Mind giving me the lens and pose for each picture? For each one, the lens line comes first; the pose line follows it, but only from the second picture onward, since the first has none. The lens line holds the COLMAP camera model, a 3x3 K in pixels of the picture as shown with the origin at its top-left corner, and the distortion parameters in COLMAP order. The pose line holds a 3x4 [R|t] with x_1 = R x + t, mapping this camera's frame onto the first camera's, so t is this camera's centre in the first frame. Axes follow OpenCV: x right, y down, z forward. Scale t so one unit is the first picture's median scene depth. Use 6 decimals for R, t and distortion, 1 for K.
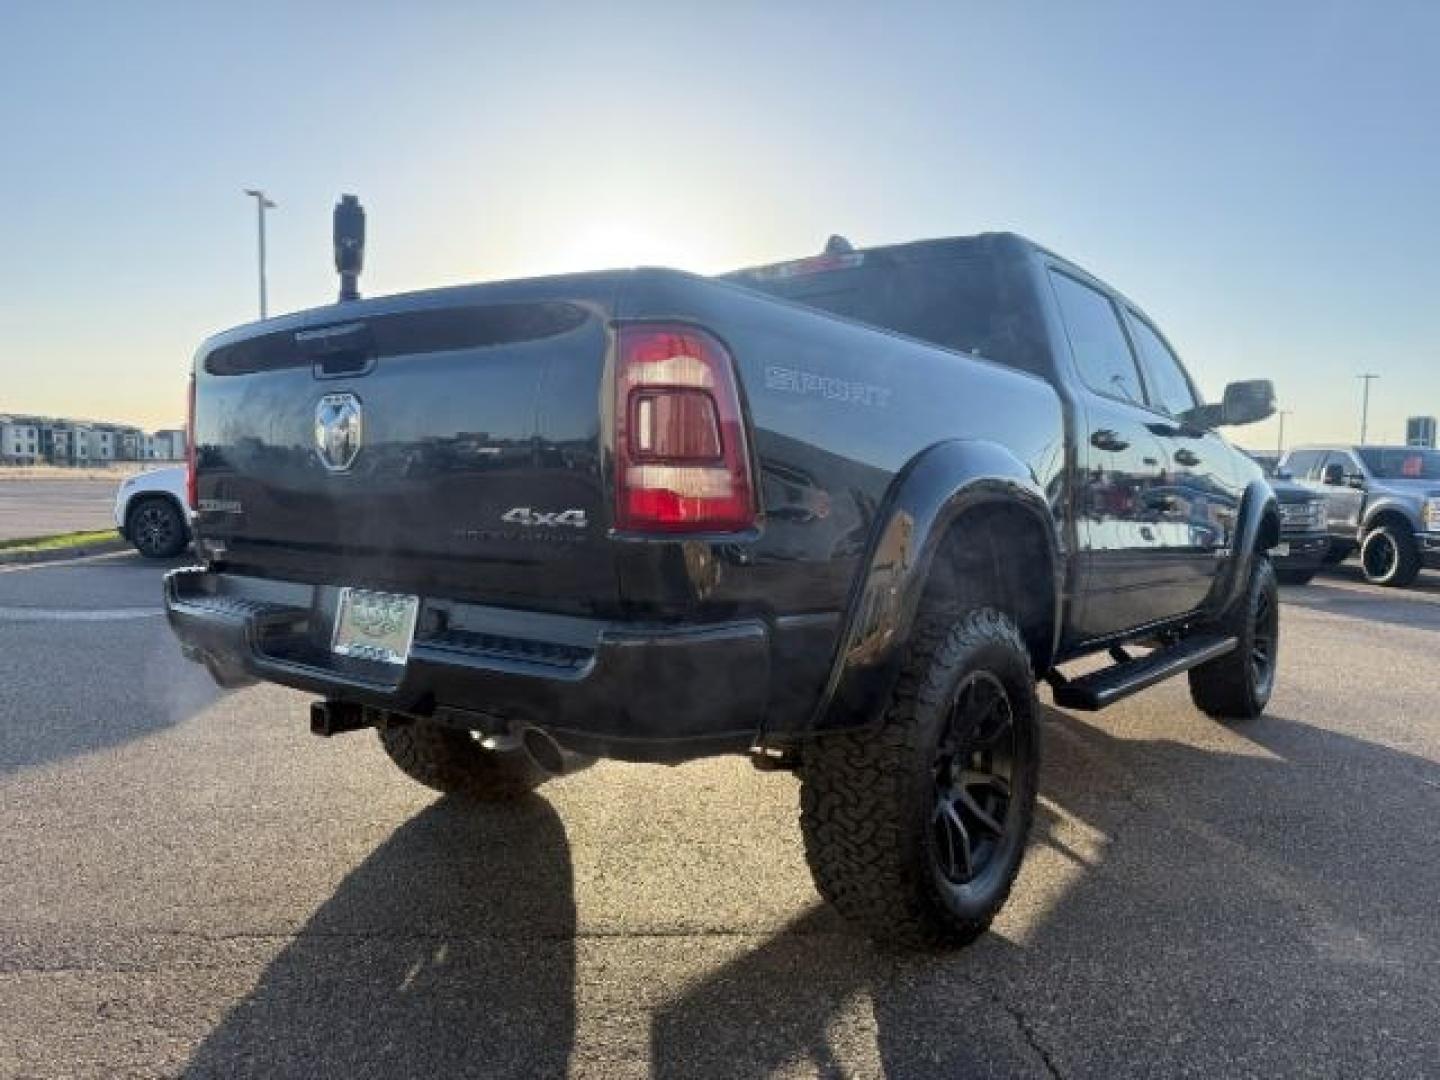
lens RADIAL K [[1013.5, 0, 718.5], [0, 1013.5, 547.5], [0, 0, 1]] dist [-0.009929, -0.005608]
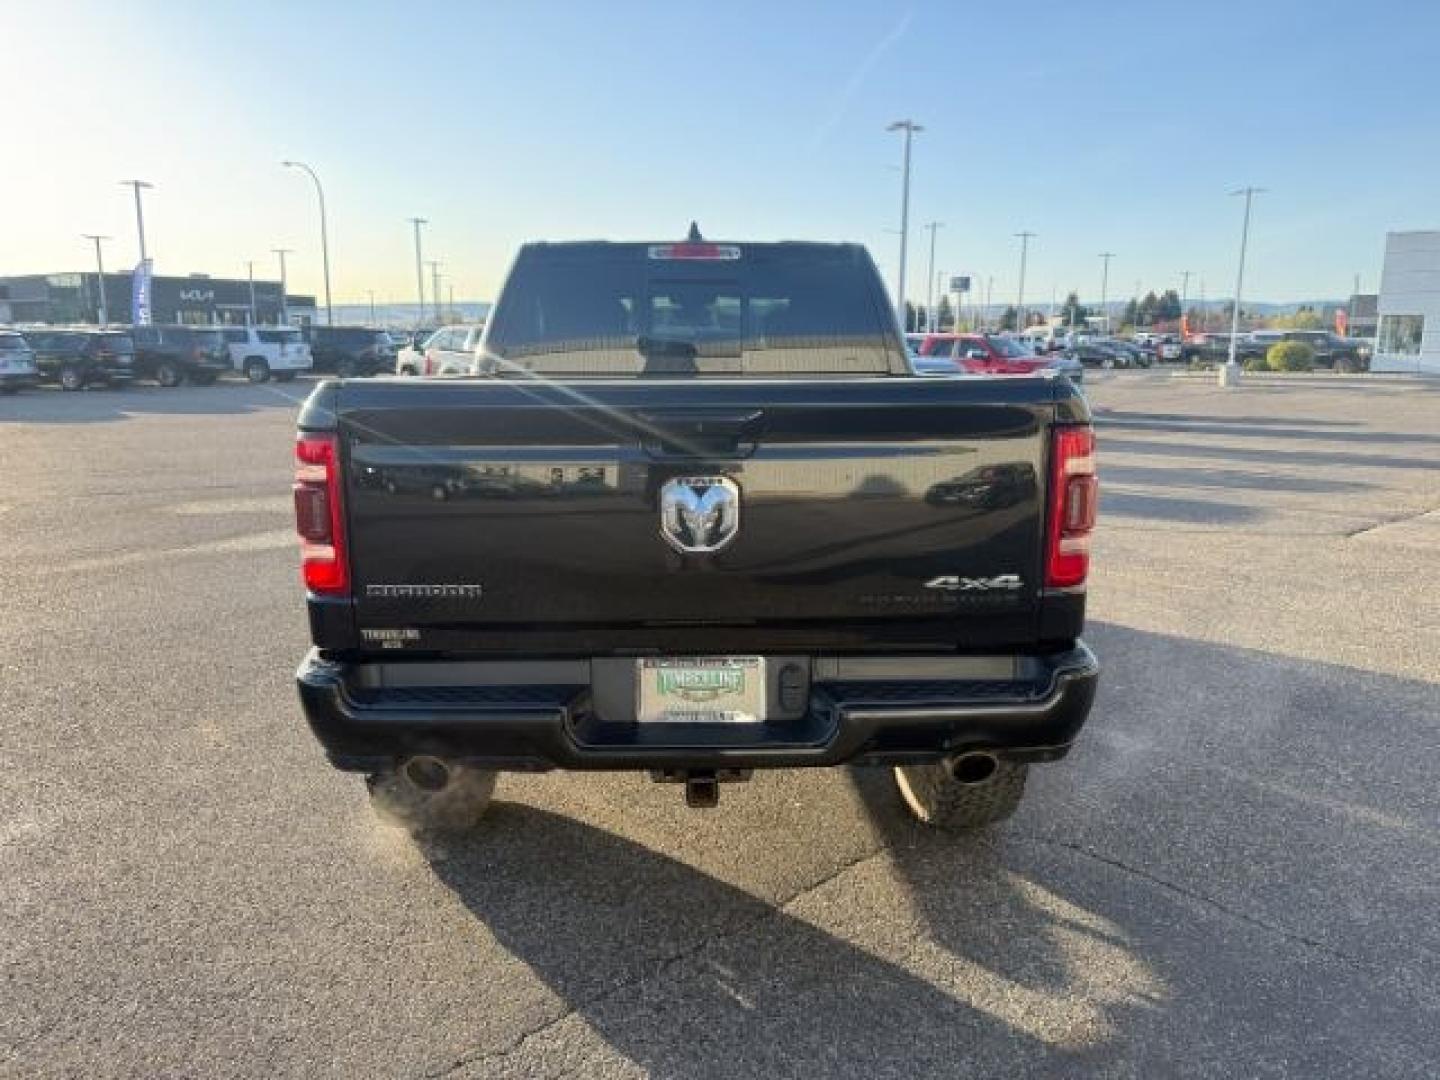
lens RADIAL K [[1013.5, 0, 722.1], [0, 1013.5, 540.2], [0, 0, 1]] dist [-0.009929, -0.005608]
pose [[0.775218, -0.136223, 0.616830, -0.881825], [0.052051, 0.986926, 0.152540, -0.215621], [-0.629545, -0.086145, 0.772174, 0.200869]]
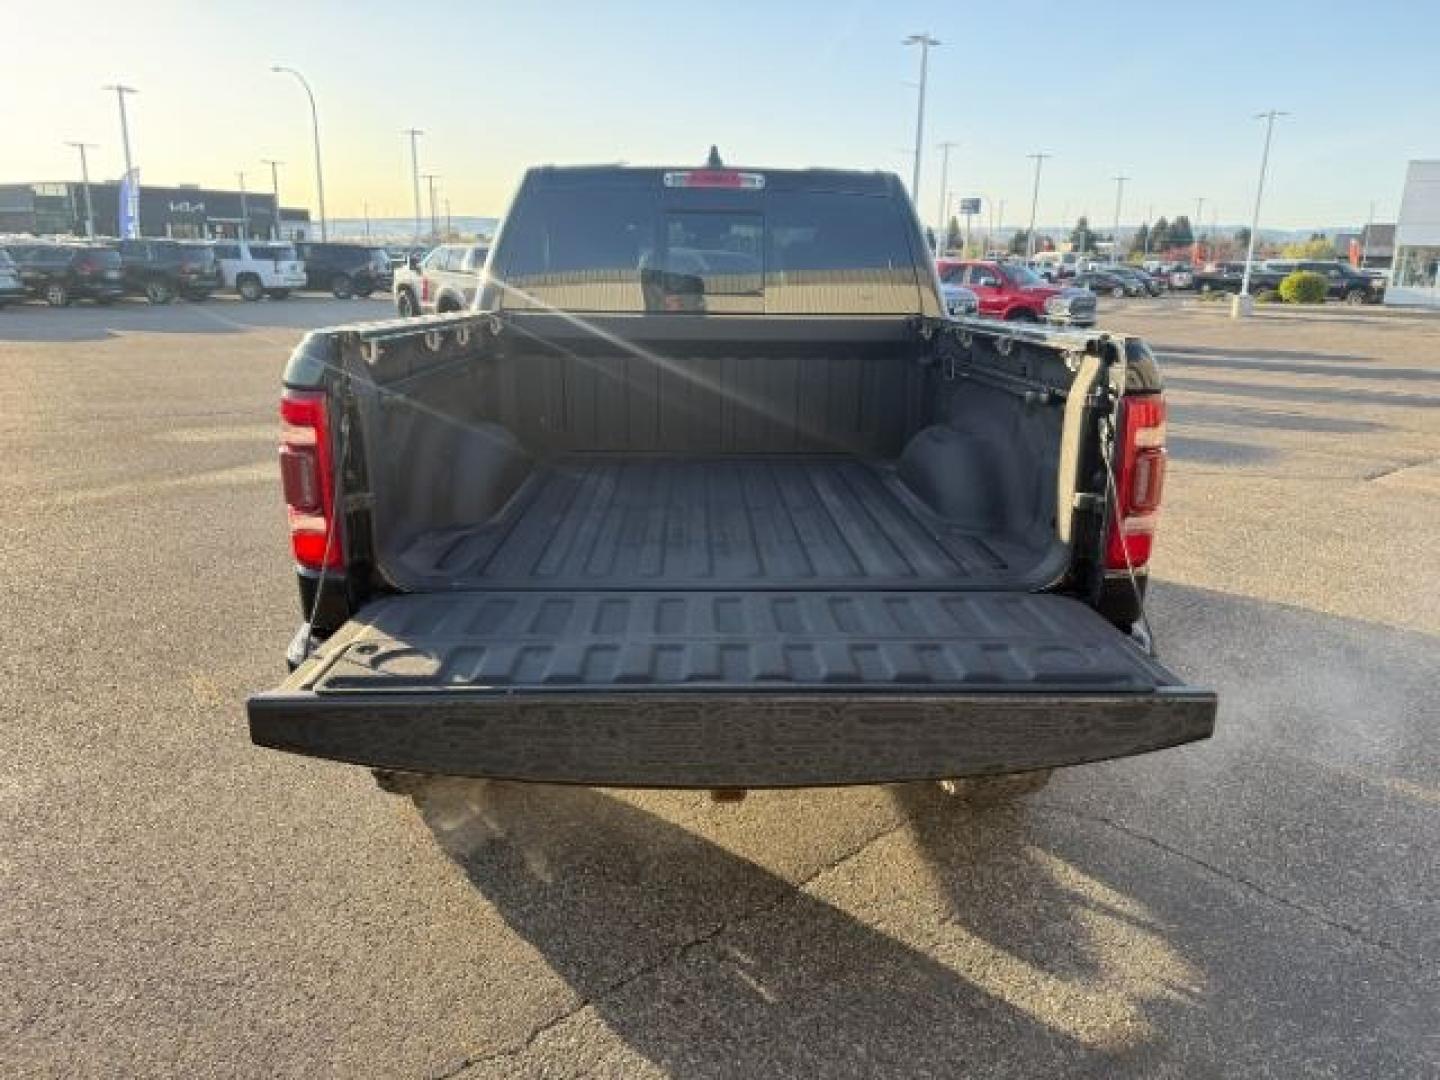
lens RADIAL K [[1013.5, 0, 729.4], [0, 1013.5, 542.1], [0, 0, 1]] dist [-0.009929, -0.005608]
pose [[0.772892, -0.173037, 0.610488, -0.843487], [0.038053, 0.973008, 0.227614, -0.244264], [-0.633396, -0.152690, 0.758614, 0.288130]]
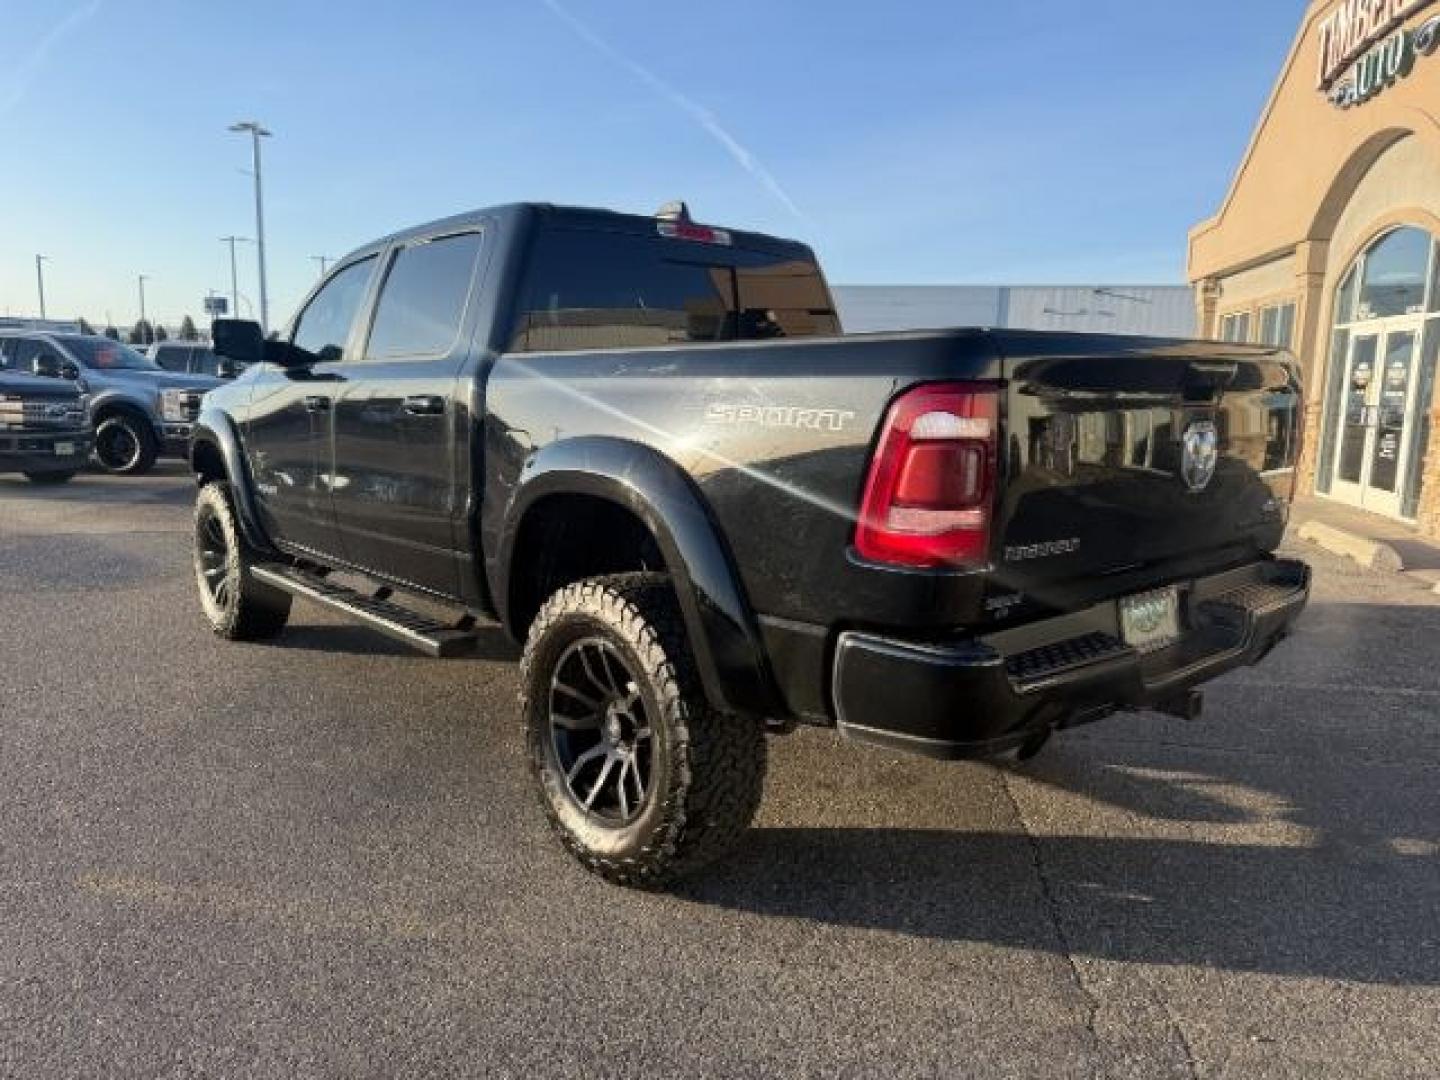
lens RADIAL K [[1013.5, 0, 711.4], [0, 1013.5, 539.2], [0, 0, 1]] dist [-0.009929, -0.005608]
pose [[0.192188, -0.163927, 0.967570, -1.449295], [0.044340, 0.986394, 0.158309, -0.206220], [-0.980356, 0.012477, 0.196842, 1.197115]]
